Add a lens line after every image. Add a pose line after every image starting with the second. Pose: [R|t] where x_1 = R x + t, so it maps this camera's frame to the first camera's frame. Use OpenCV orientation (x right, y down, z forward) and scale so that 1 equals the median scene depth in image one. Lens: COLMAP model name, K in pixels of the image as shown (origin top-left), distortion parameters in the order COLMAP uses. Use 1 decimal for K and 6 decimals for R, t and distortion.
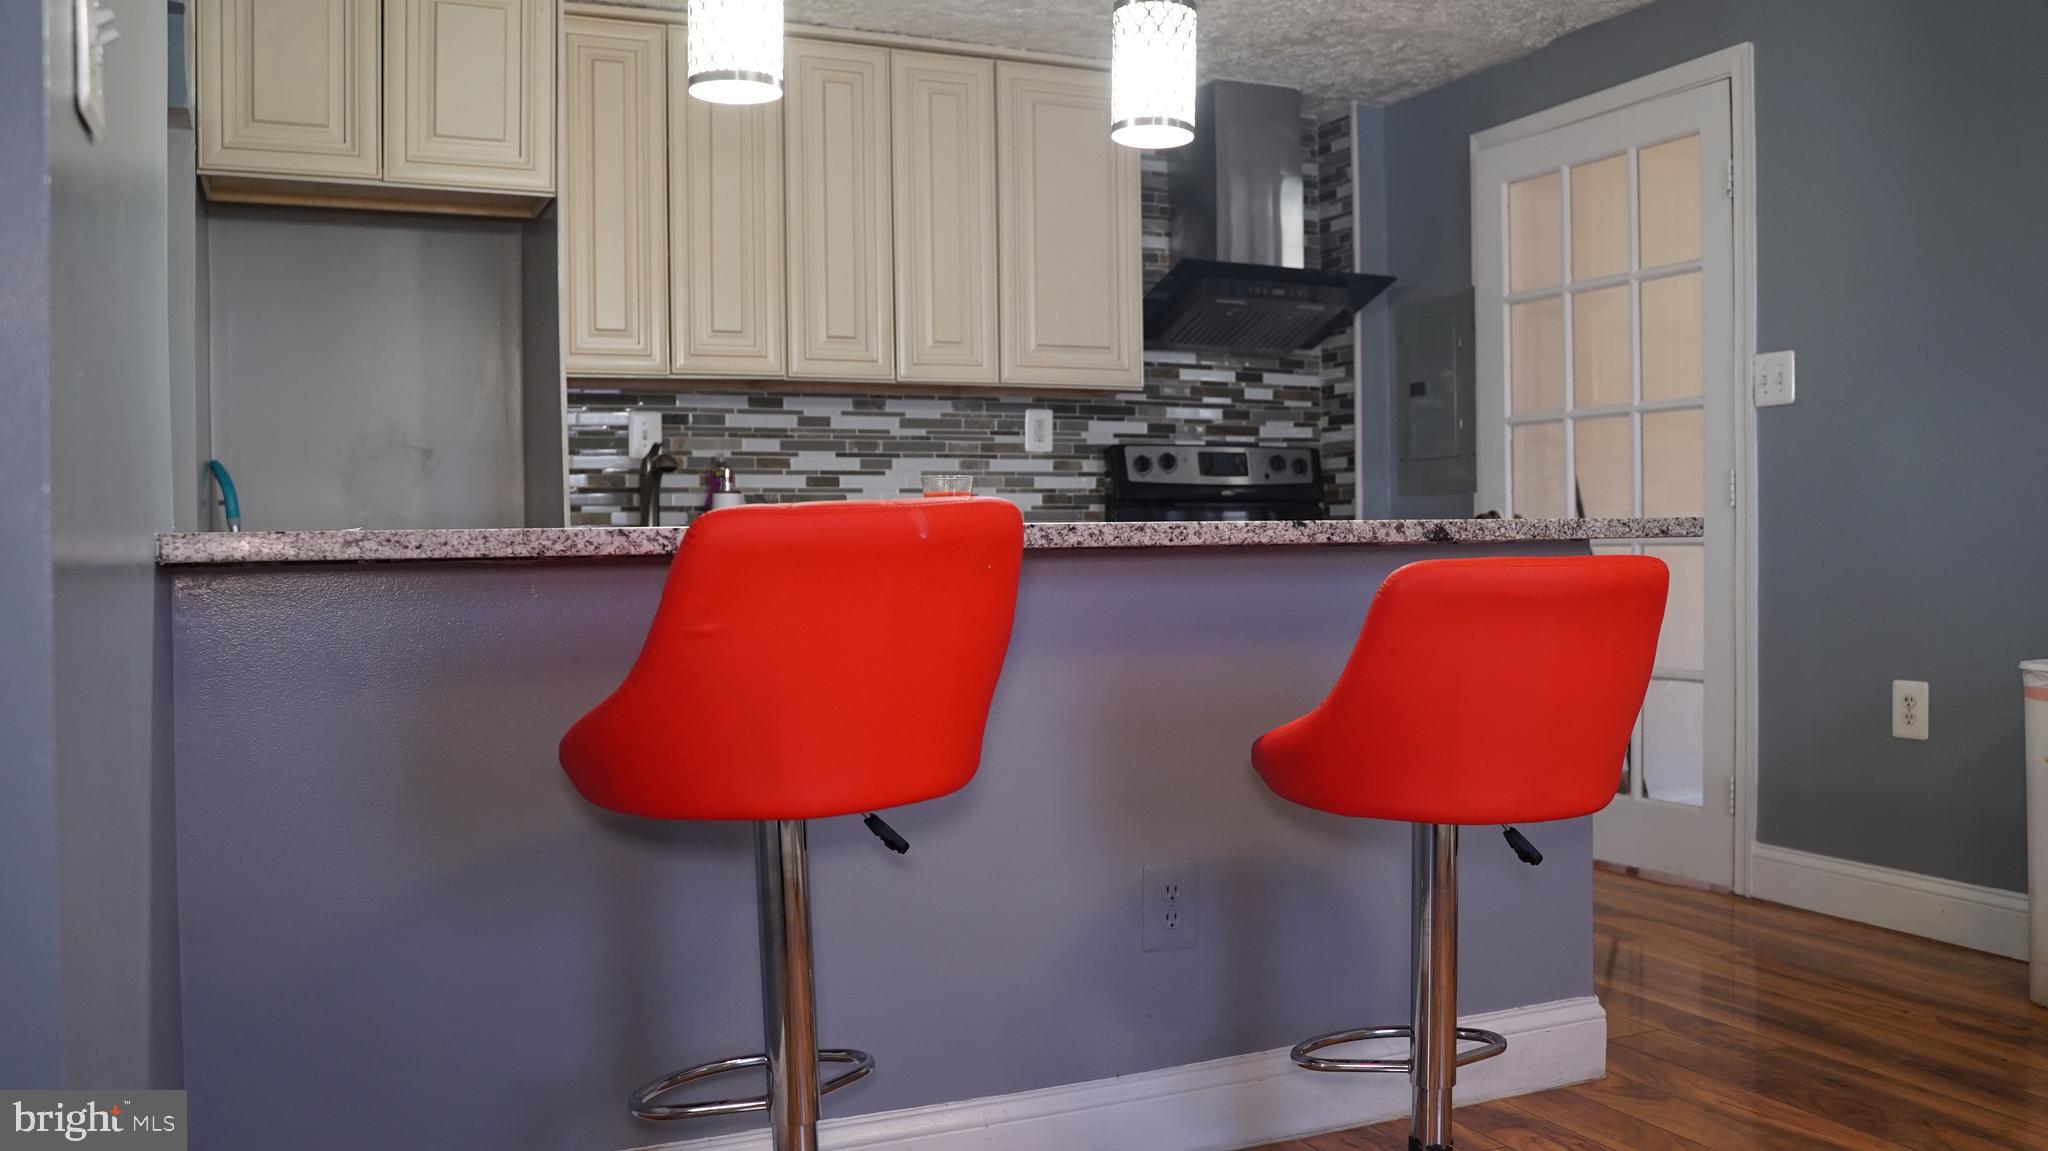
lens RADIAL K [[1669.2, 0, 1023.3], [0, 1669.2, 574.8], [0, 0, 1]] dist [-0.096774, 0.012280]
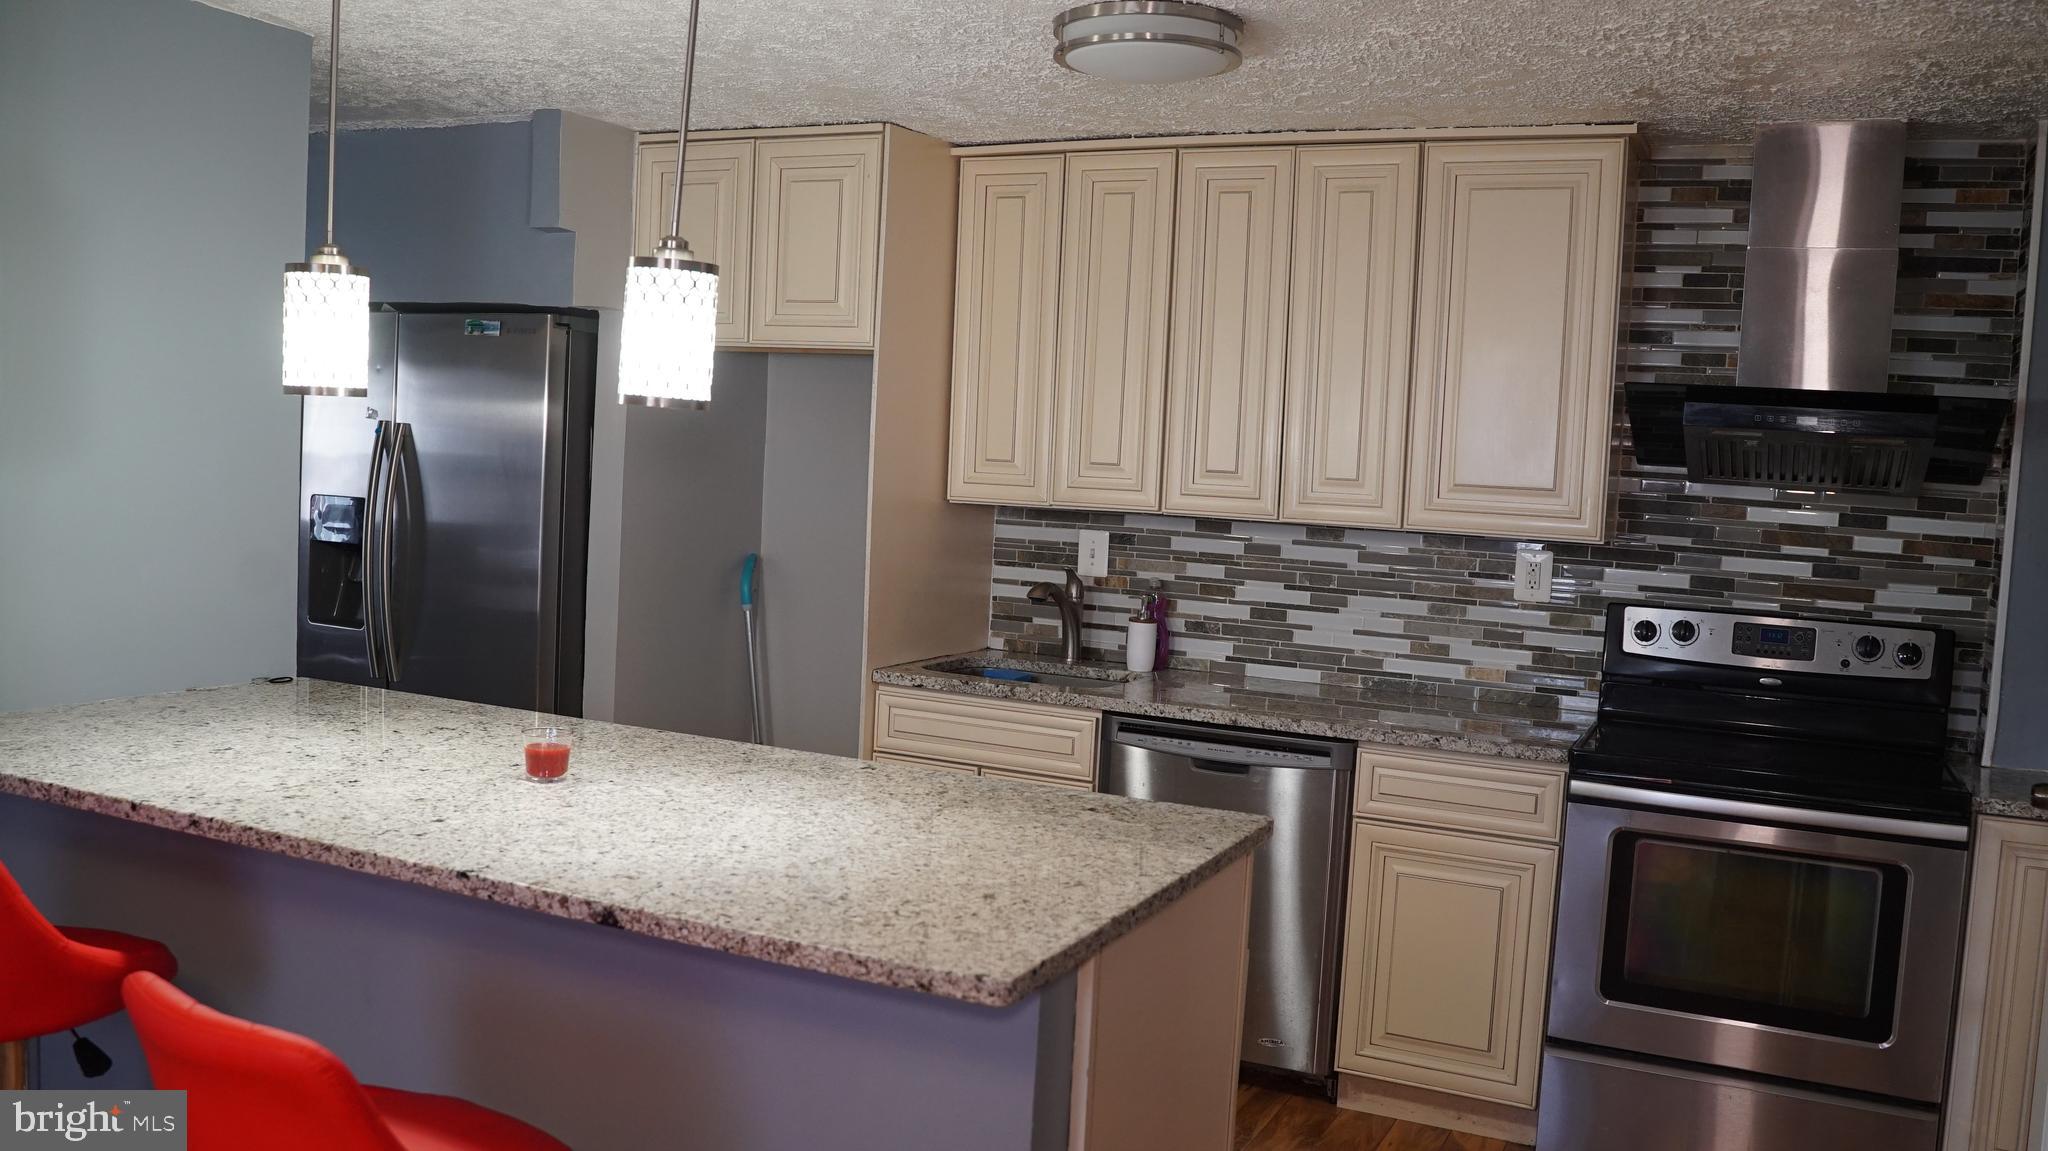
lens RADIAL K [[1669.2, 0, 1025.2], [0, 1669.2, 572.3], [0, 0, 1]] dist [-0.096774, 0.012280]
pose [[0.638263, 0.101096, -0.763152, 0.477370], [-0.070971, 0.994845, 0.072432, -0.130837], [0.766540, 0.007931, 0.642147, 0.286624]]
